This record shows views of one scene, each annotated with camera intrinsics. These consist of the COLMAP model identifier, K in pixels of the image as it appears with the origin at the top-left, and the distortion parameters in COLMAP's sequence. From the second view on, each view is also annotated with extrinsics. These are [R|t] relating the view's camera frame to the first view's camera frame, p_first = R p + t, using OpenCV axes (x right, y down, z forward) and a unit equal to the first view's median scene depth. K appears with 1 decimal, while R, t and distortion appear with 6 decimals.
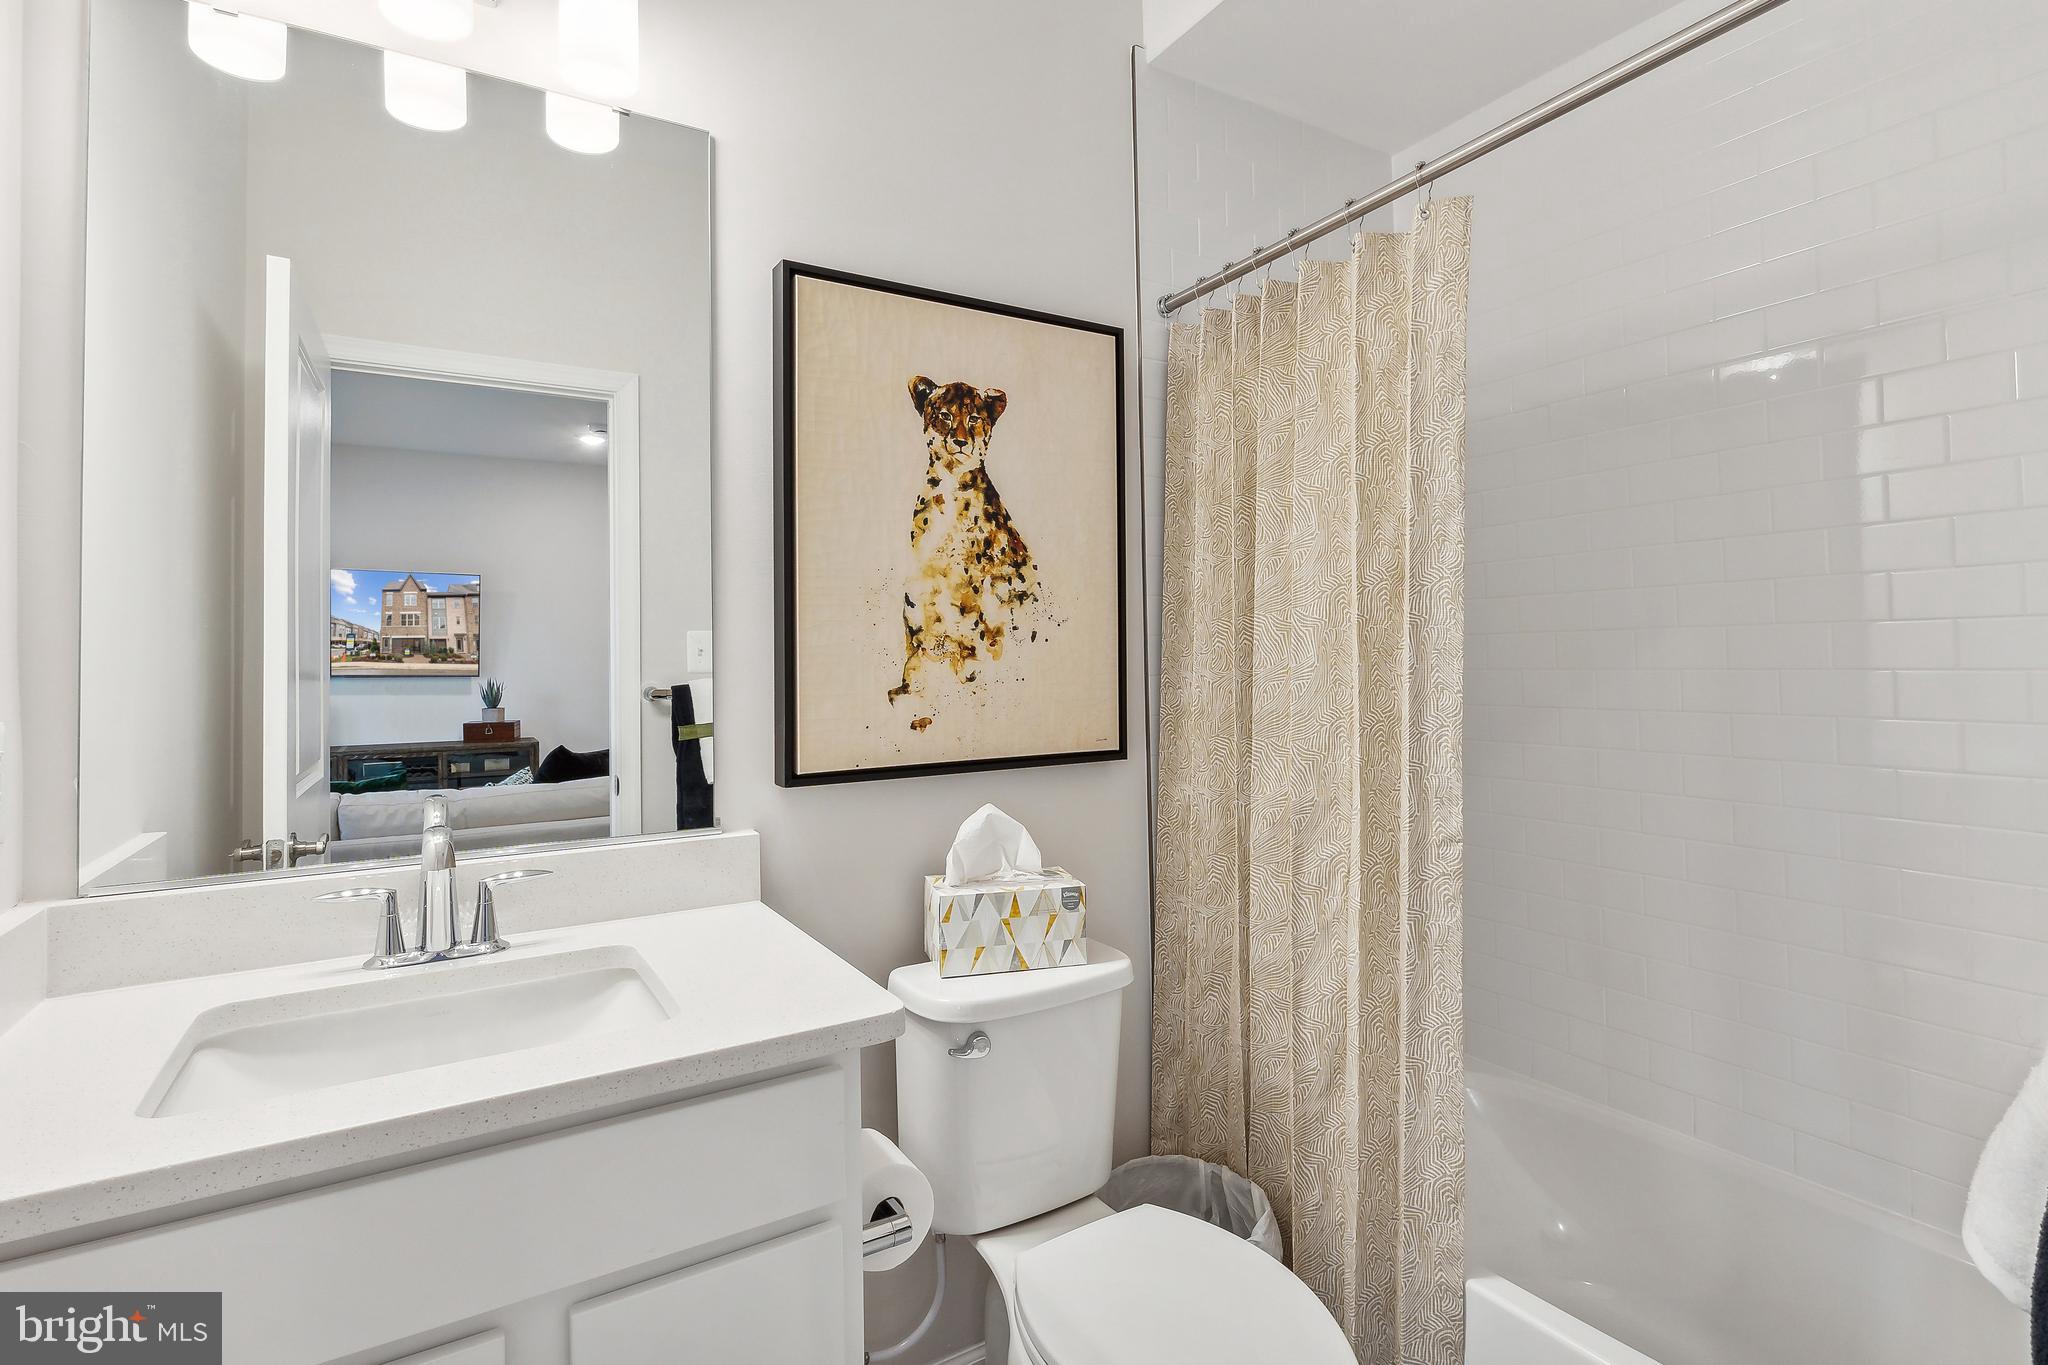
lens RADIAL K [[992.0, 0, 1017.9], [0, 992.0, 676.7], [0, 0, 1]] dist [0.010371, 0.000683]
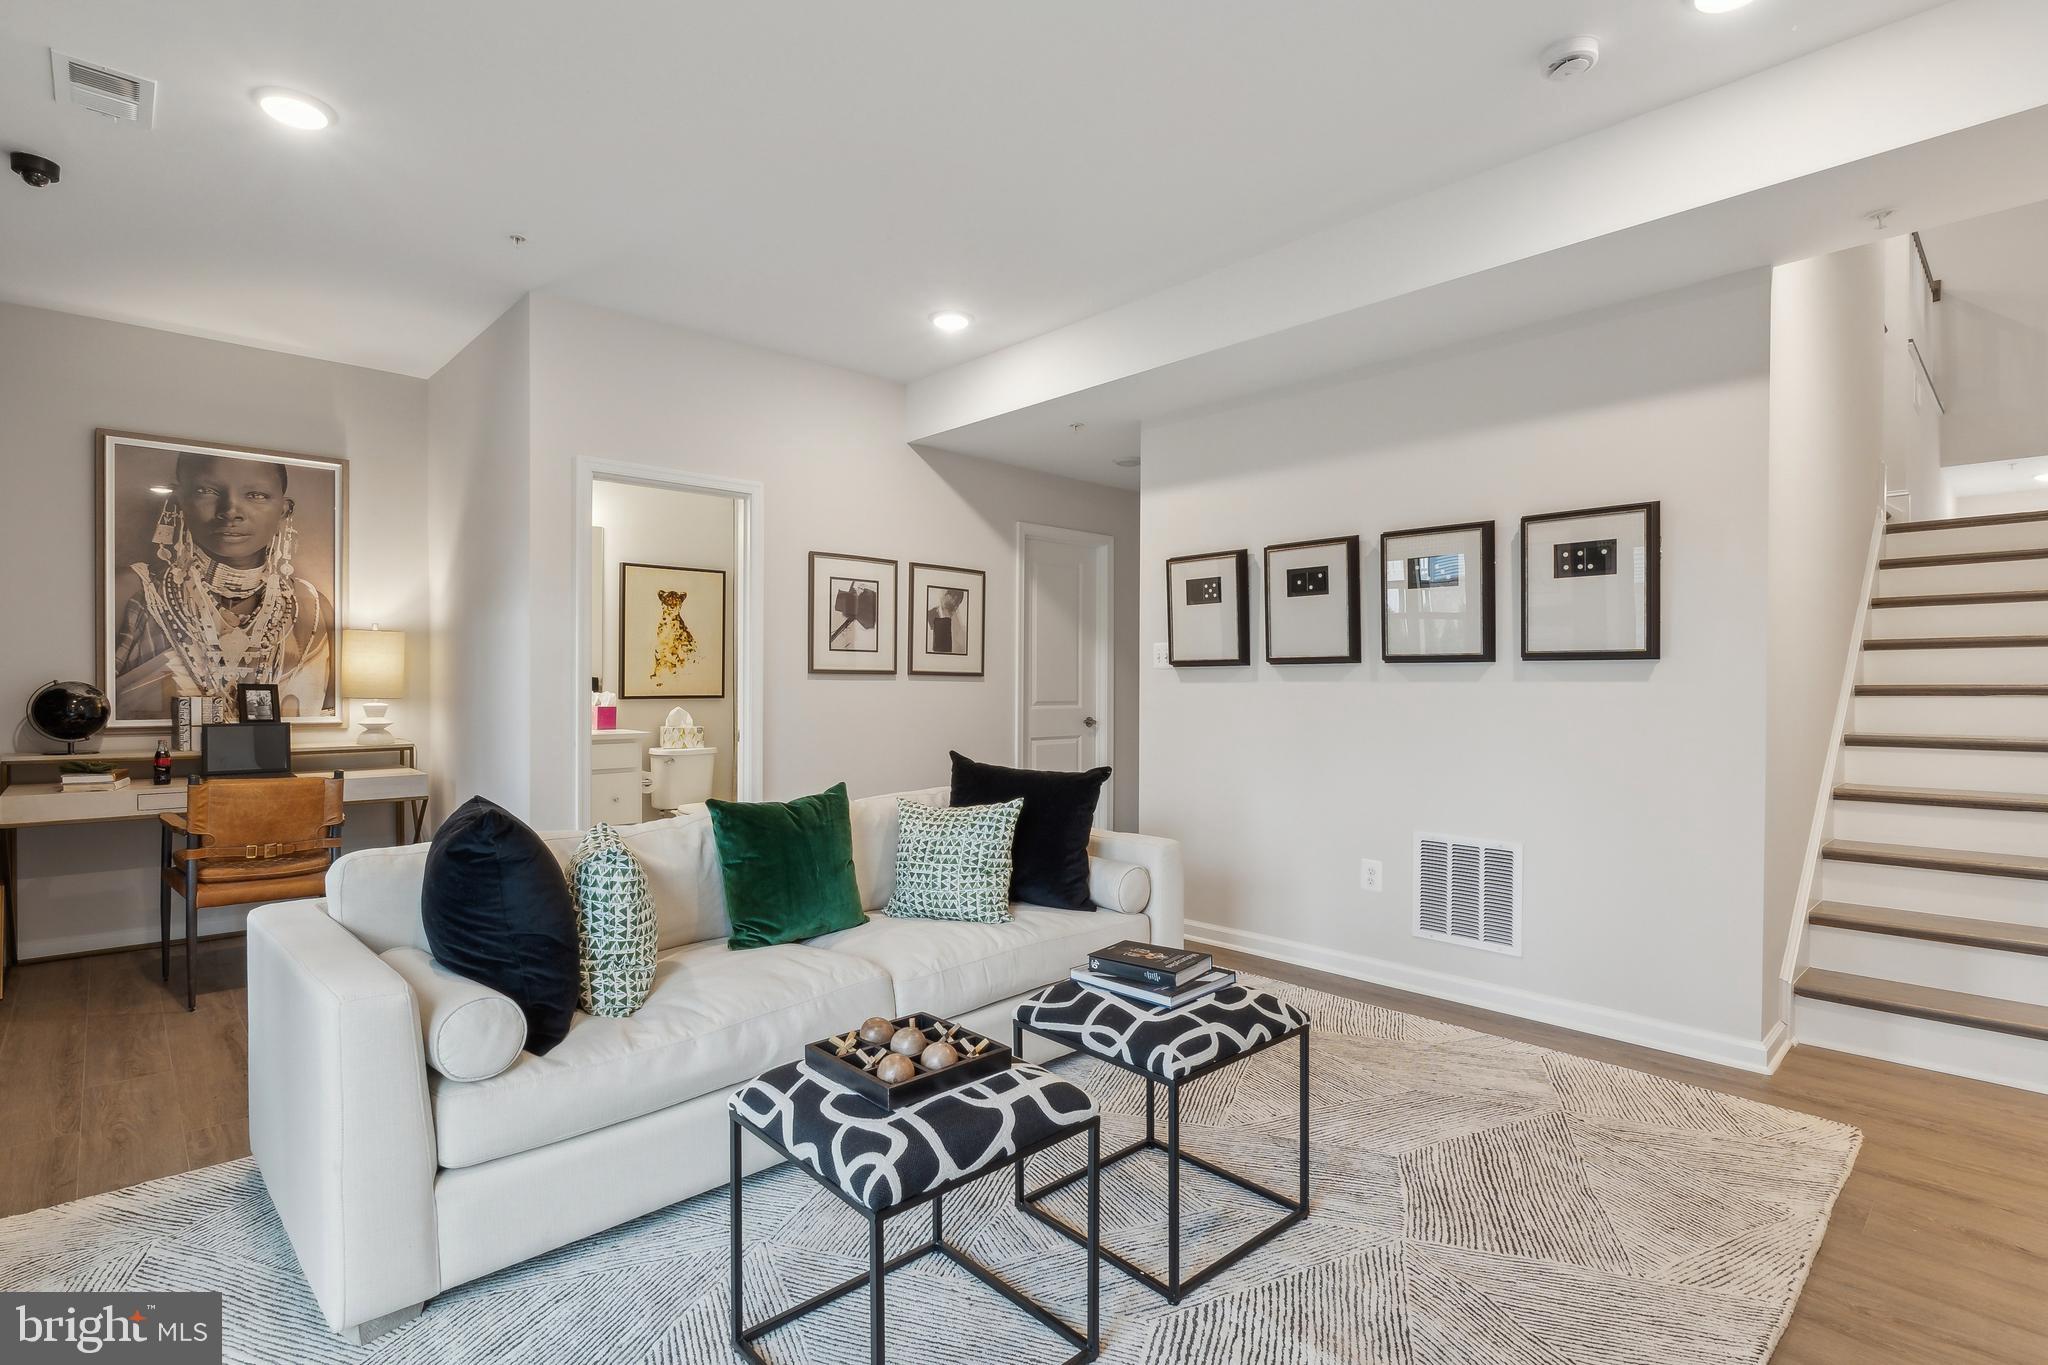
lens RADIAL K [[992.0, 0, 1021.1], [0, 992.0, 685.6], [0, 0, 1]] dist [0.010371, 0.000683]
pose [[0.975616, 0.012251, 0.219142, 0.594737], [-0.010750, 0.999910, -0.008042, 0.094744], [-0.219221, 0.005490, 0.975660, -4.255710]]
